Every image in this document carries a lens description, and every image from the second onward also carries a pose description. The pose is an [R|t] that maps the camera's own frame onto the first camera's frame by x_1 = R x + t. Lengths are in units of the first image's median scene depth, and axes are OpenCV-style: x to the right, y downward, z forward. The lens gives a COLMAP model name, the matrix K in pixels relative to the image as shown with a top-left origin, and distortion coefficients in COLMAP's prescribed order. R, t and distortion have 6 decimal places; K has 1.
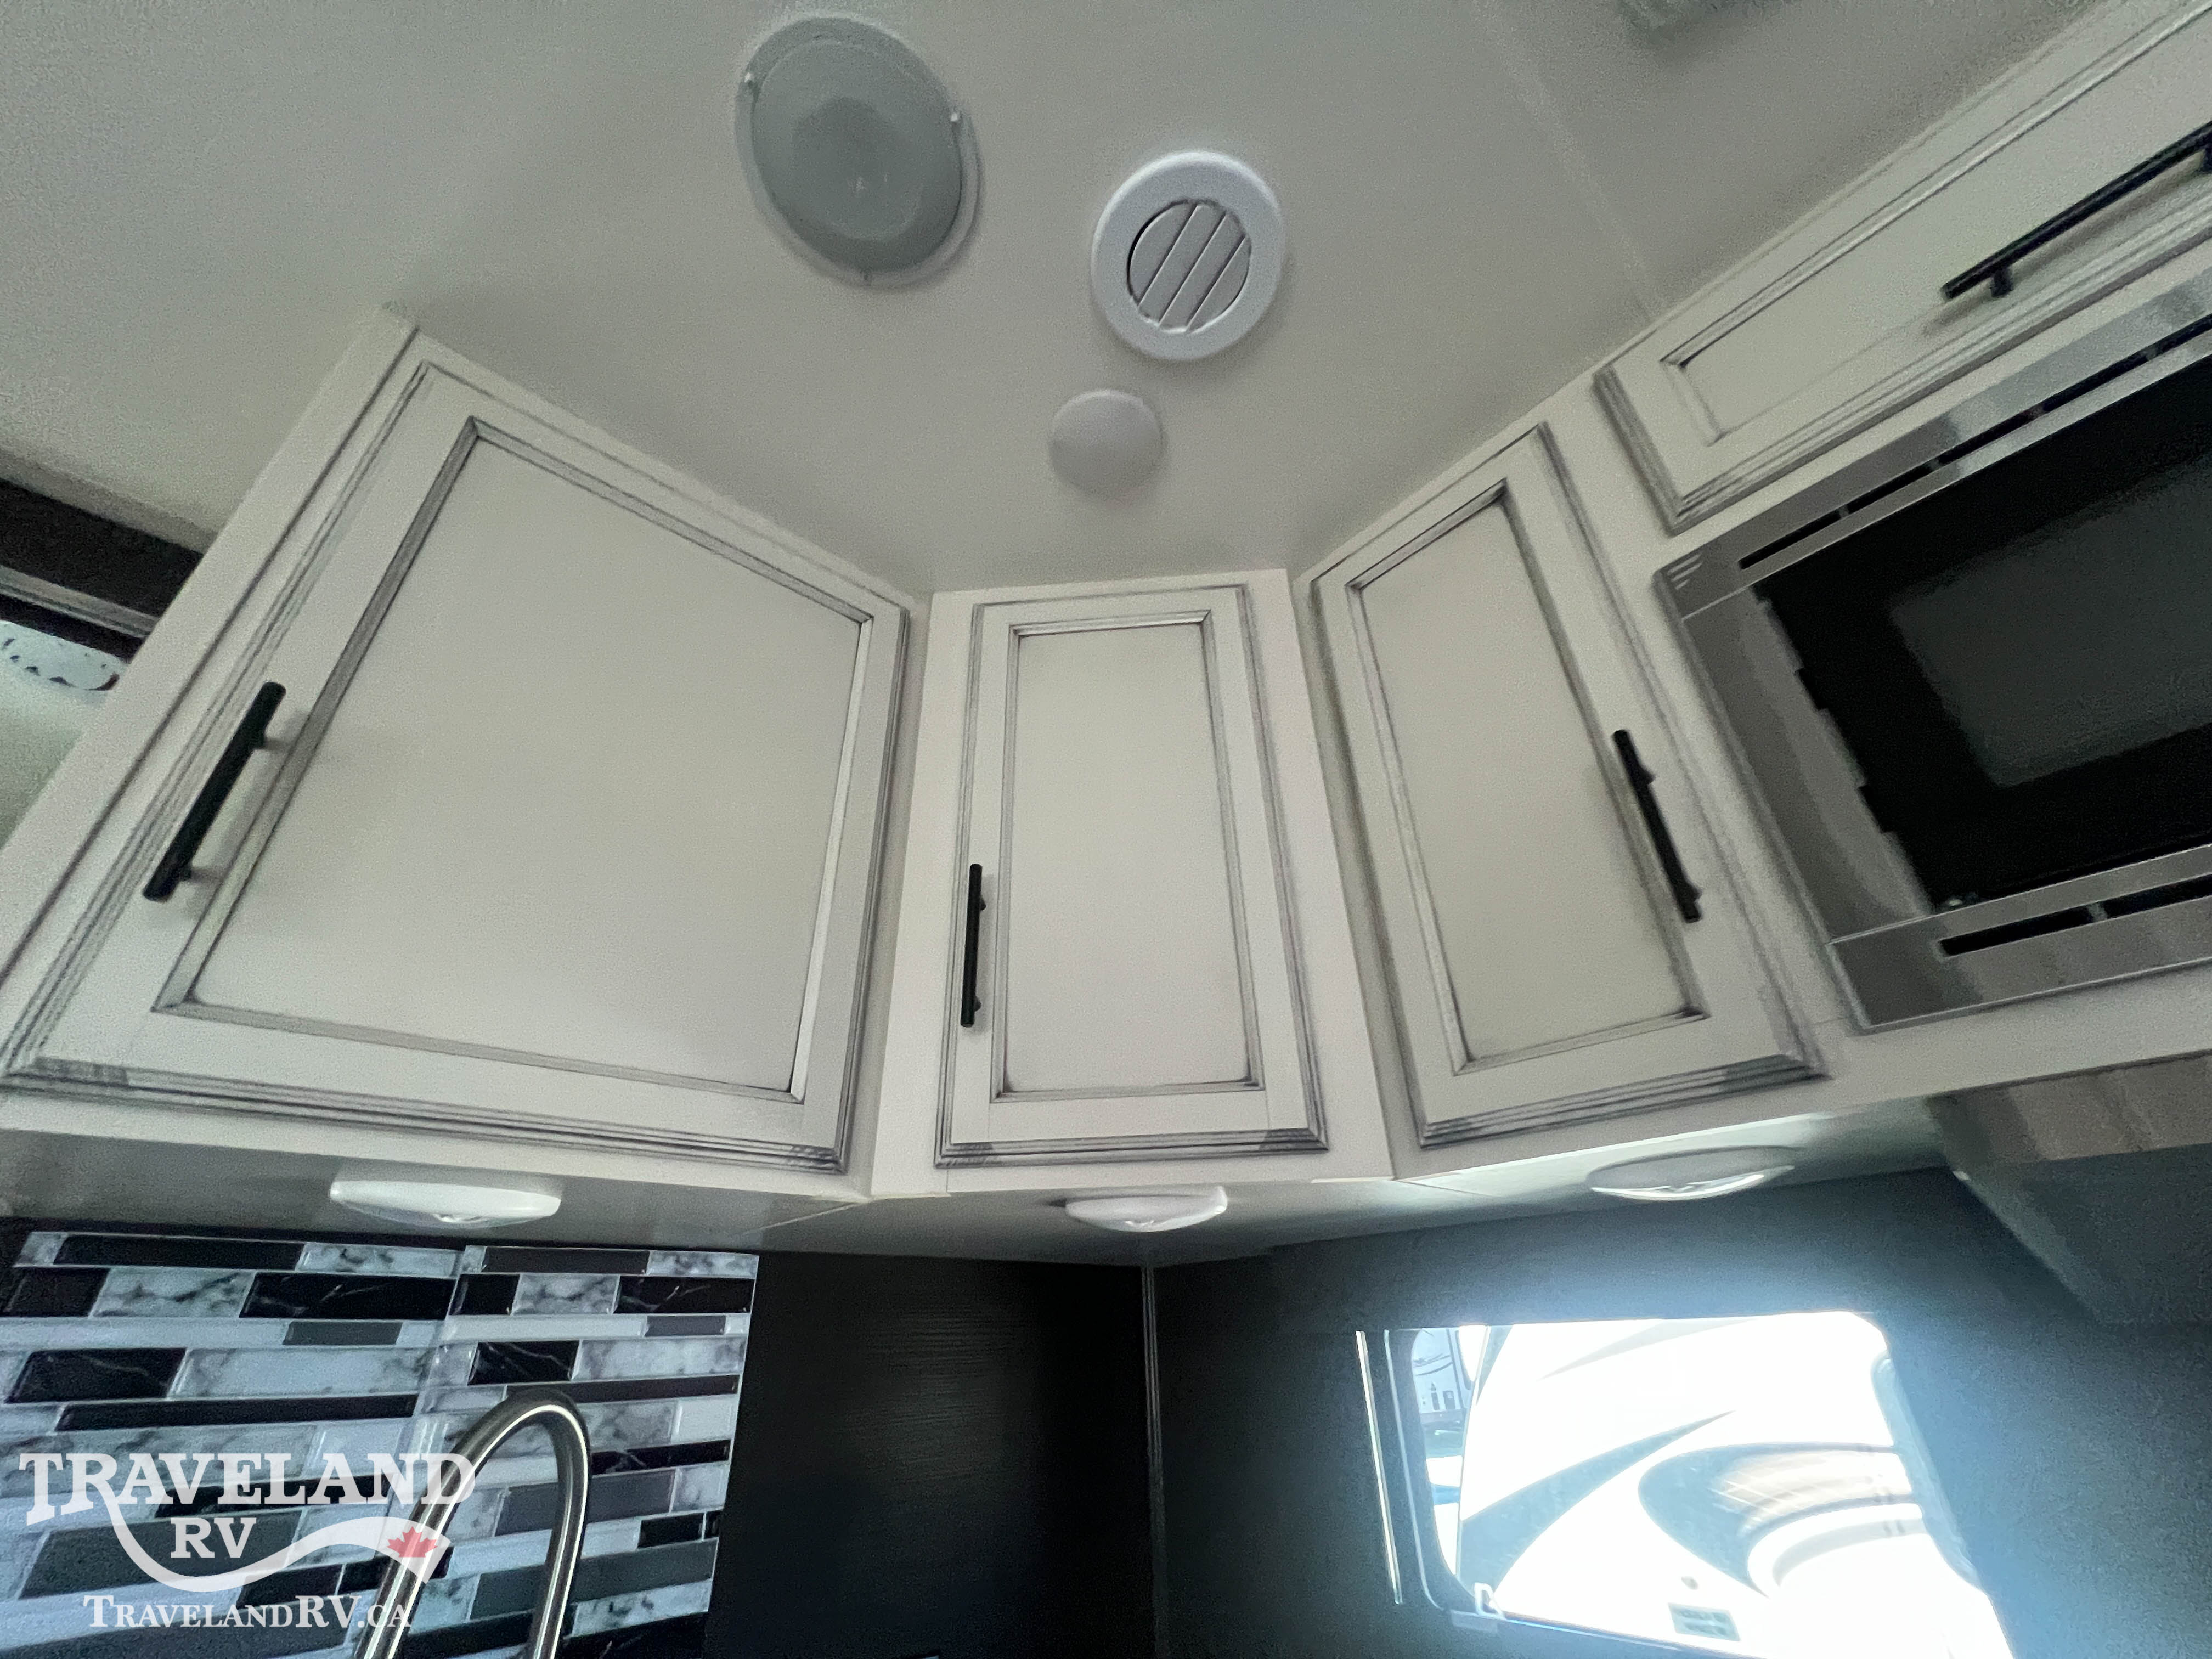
lens RADIAL K [[885.5, 0, 1104.0], [0, 885.5, 829.1], [0, 0, 1]] dist [-0.002703, 0.000879]
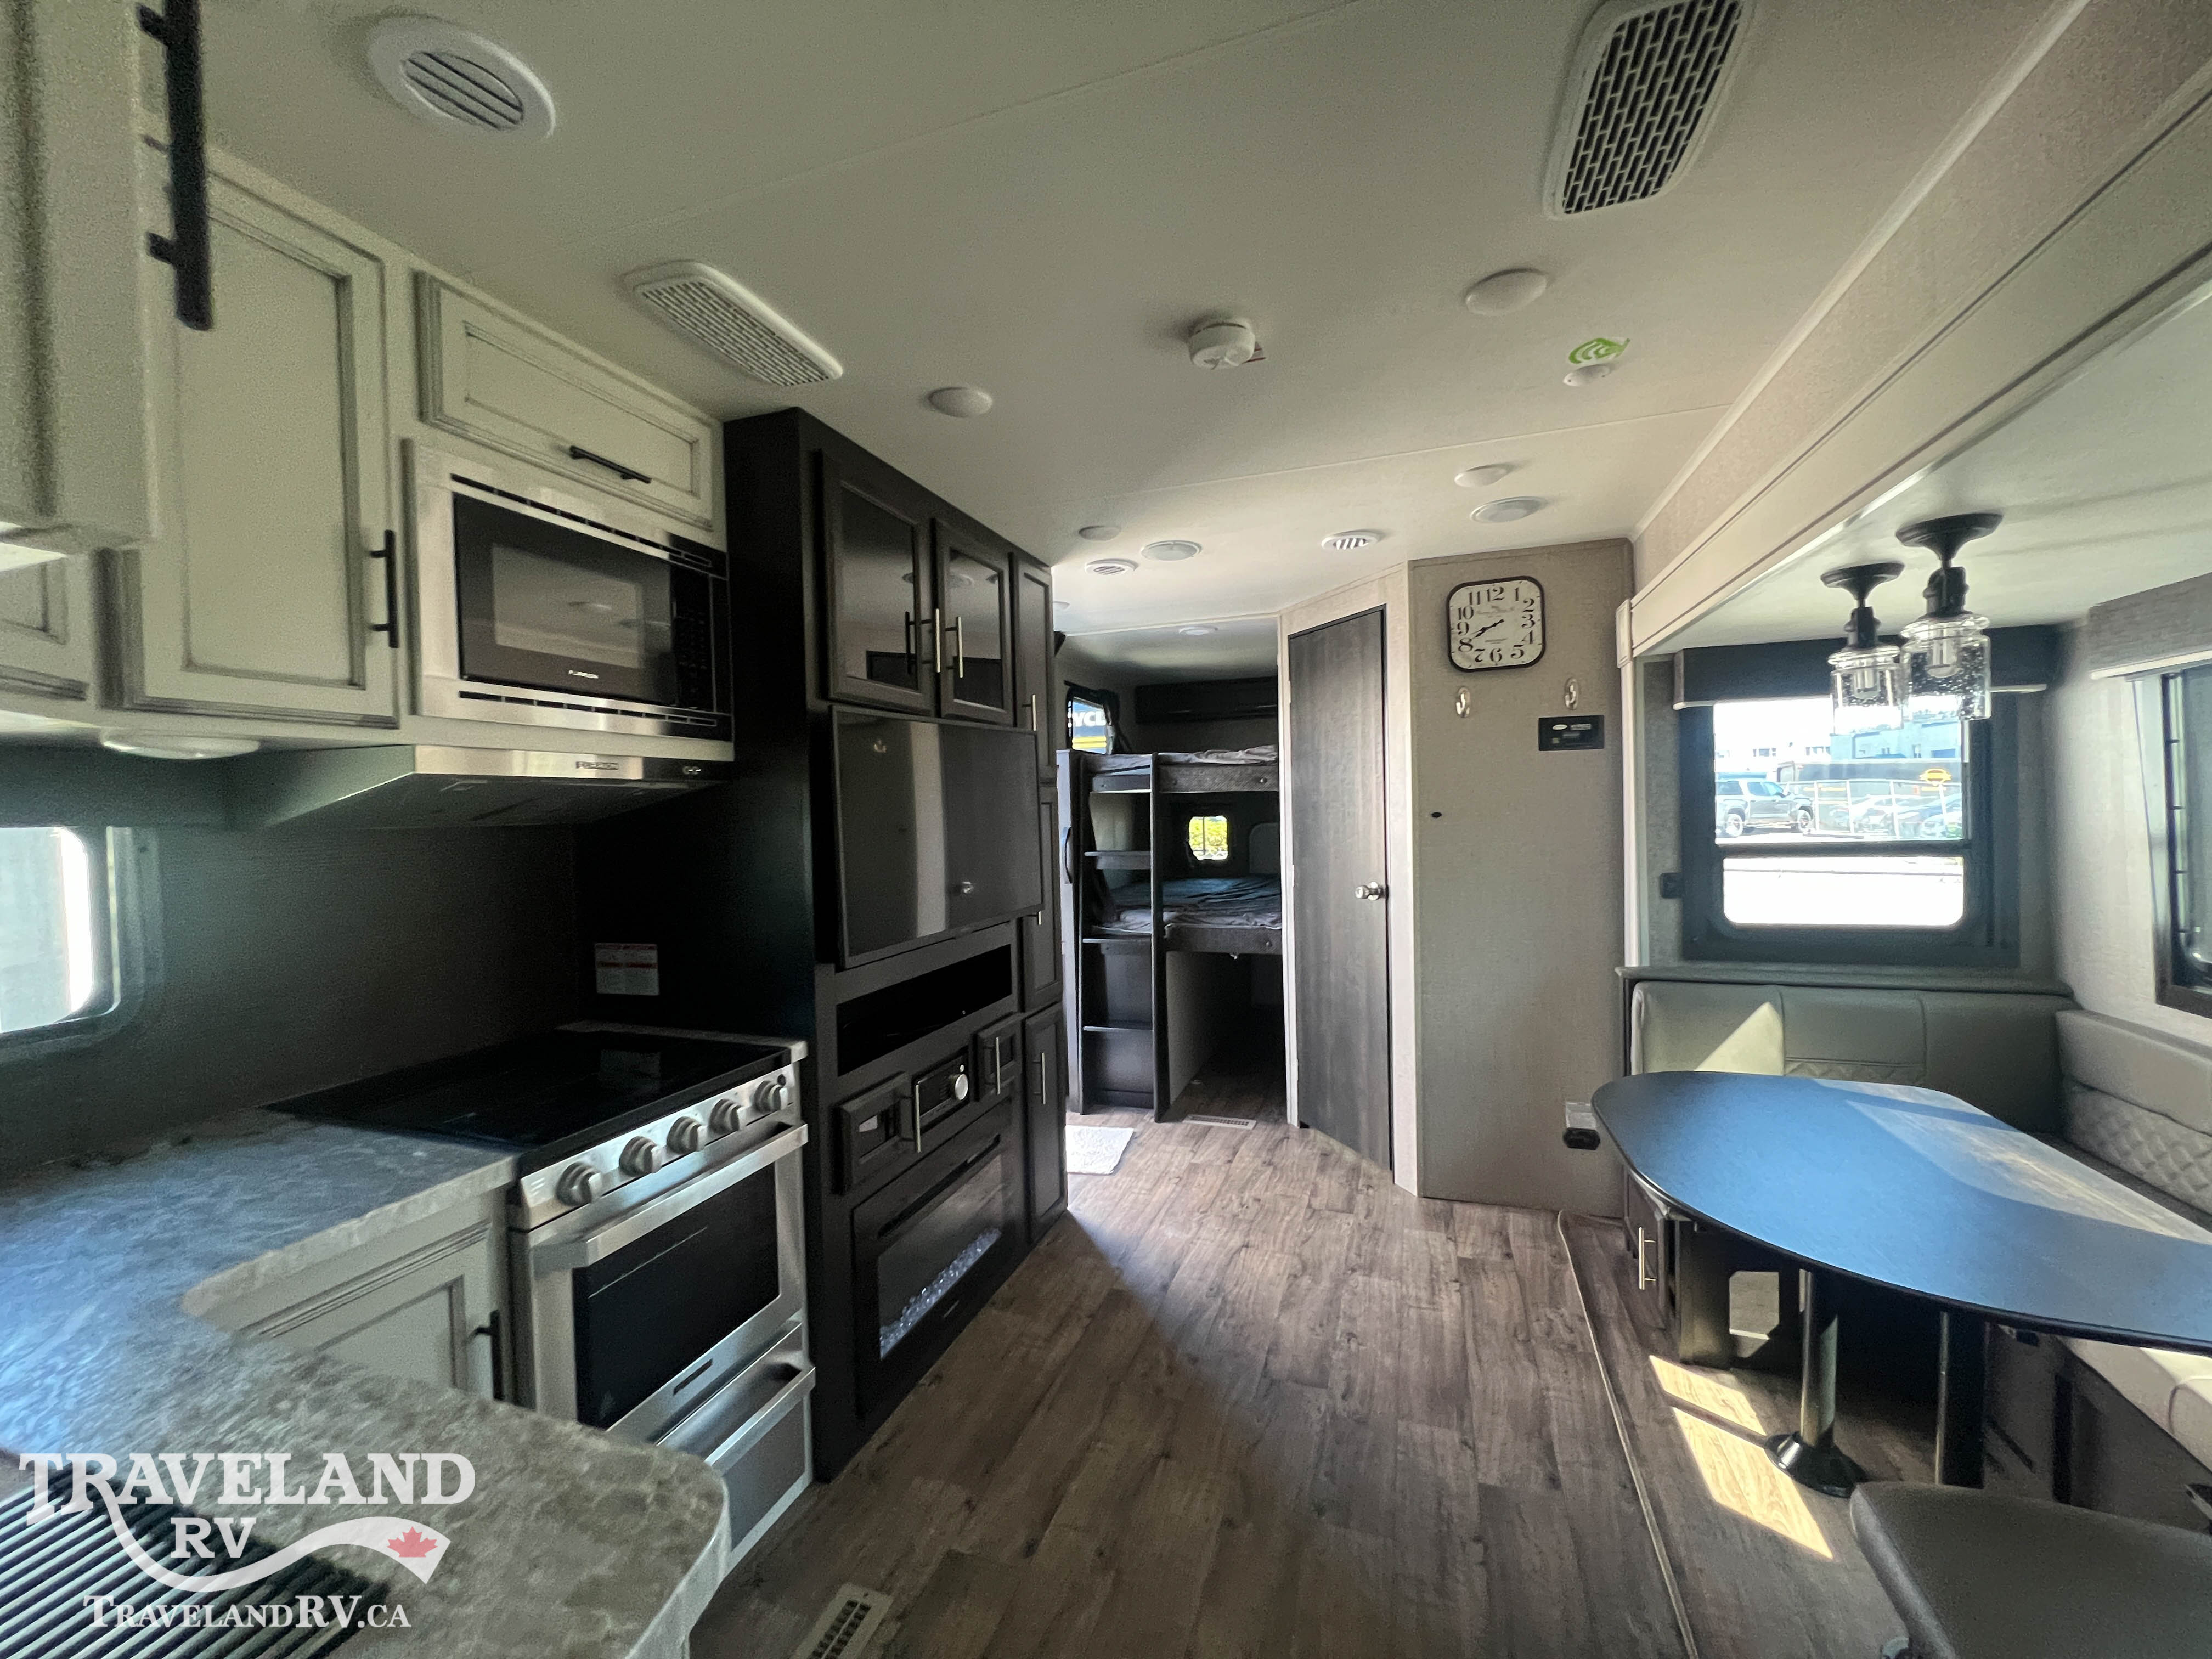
lens RADIAL K [[885.5, 0, 1105.6], [0, 885.5, 826.3], [0, 0, 1]] dist [-0.002703, 0.000879]
pose [[-0.485832, 0.015352, 0.873918, -1.359014], [-0.411201, 0.878274, -0.244025, 0.208840], [-0.771285, -0.477911, -0.420380, 0.304529]]
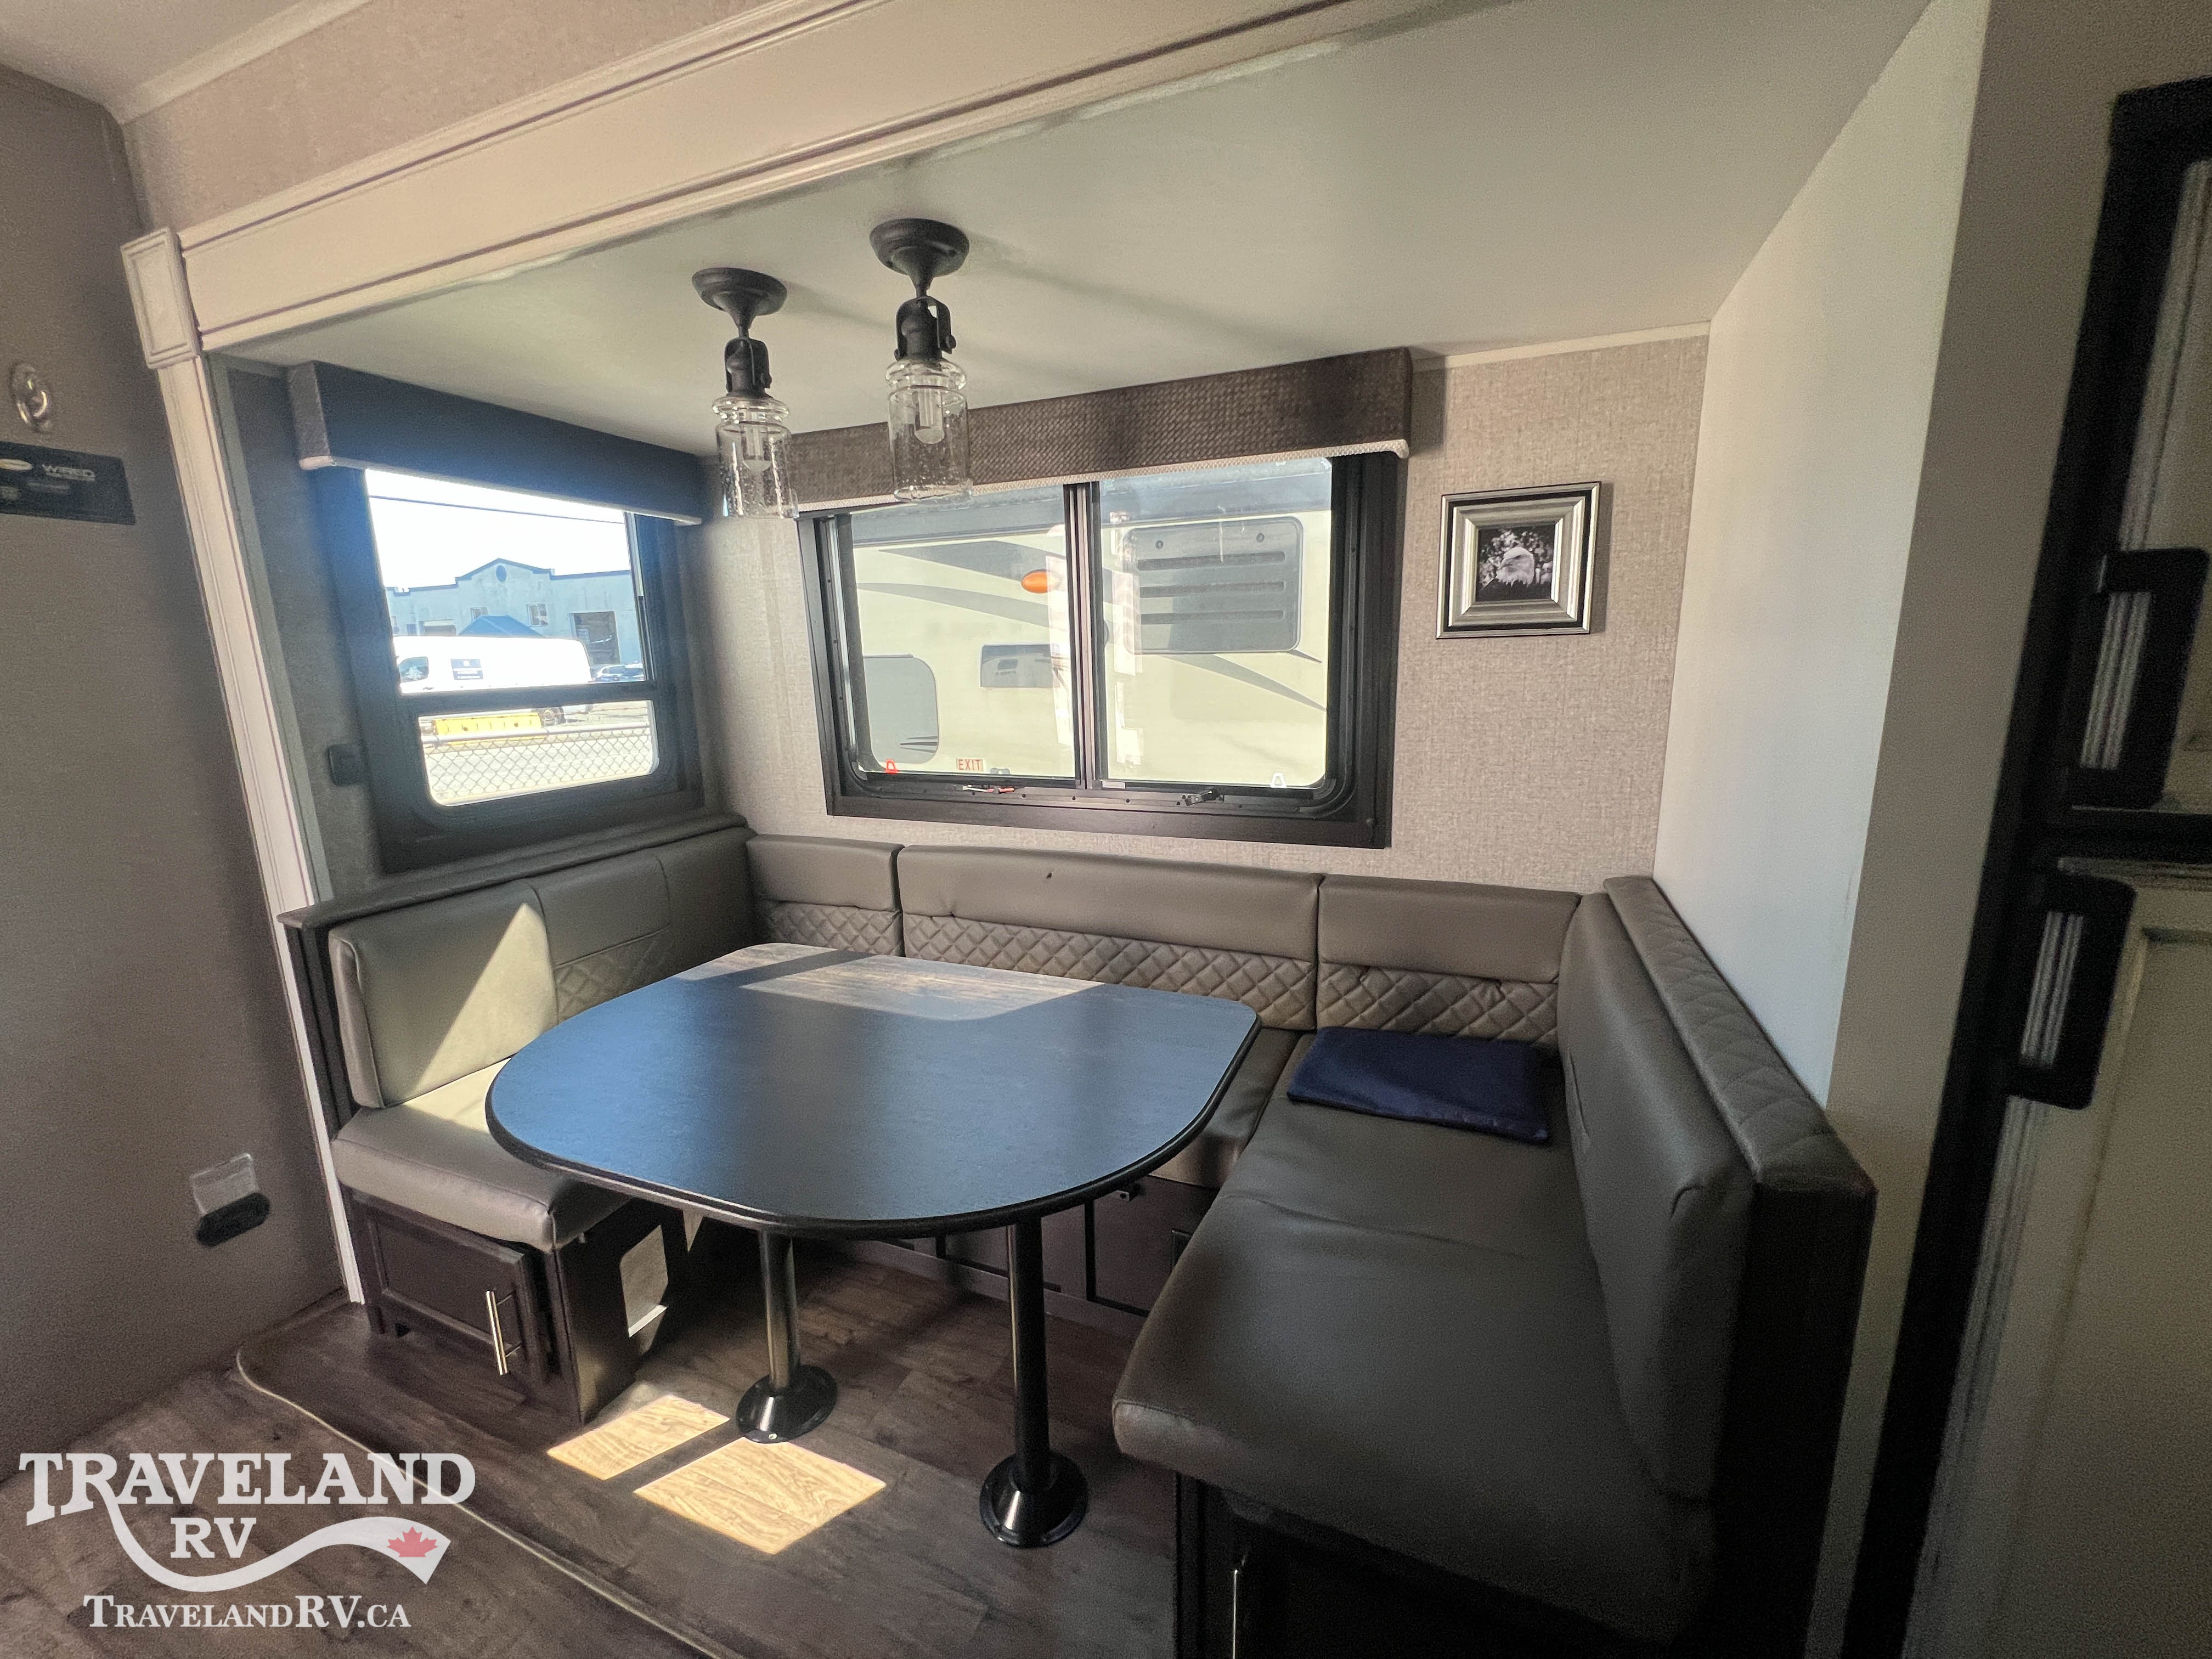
lens RADIAL K [[885.5, 0, 1103.6], [0, 885.5, 829.0], [0, 0, 1]] dist [-0.002703, 0.000879]
pose [[-0.900104, 0.123591, -0.417778, -0.224845], [0.253467, 0.928485, -0.271422, -0.118036], [0.354355, -0.350201, -0.867059, -0.442702]]
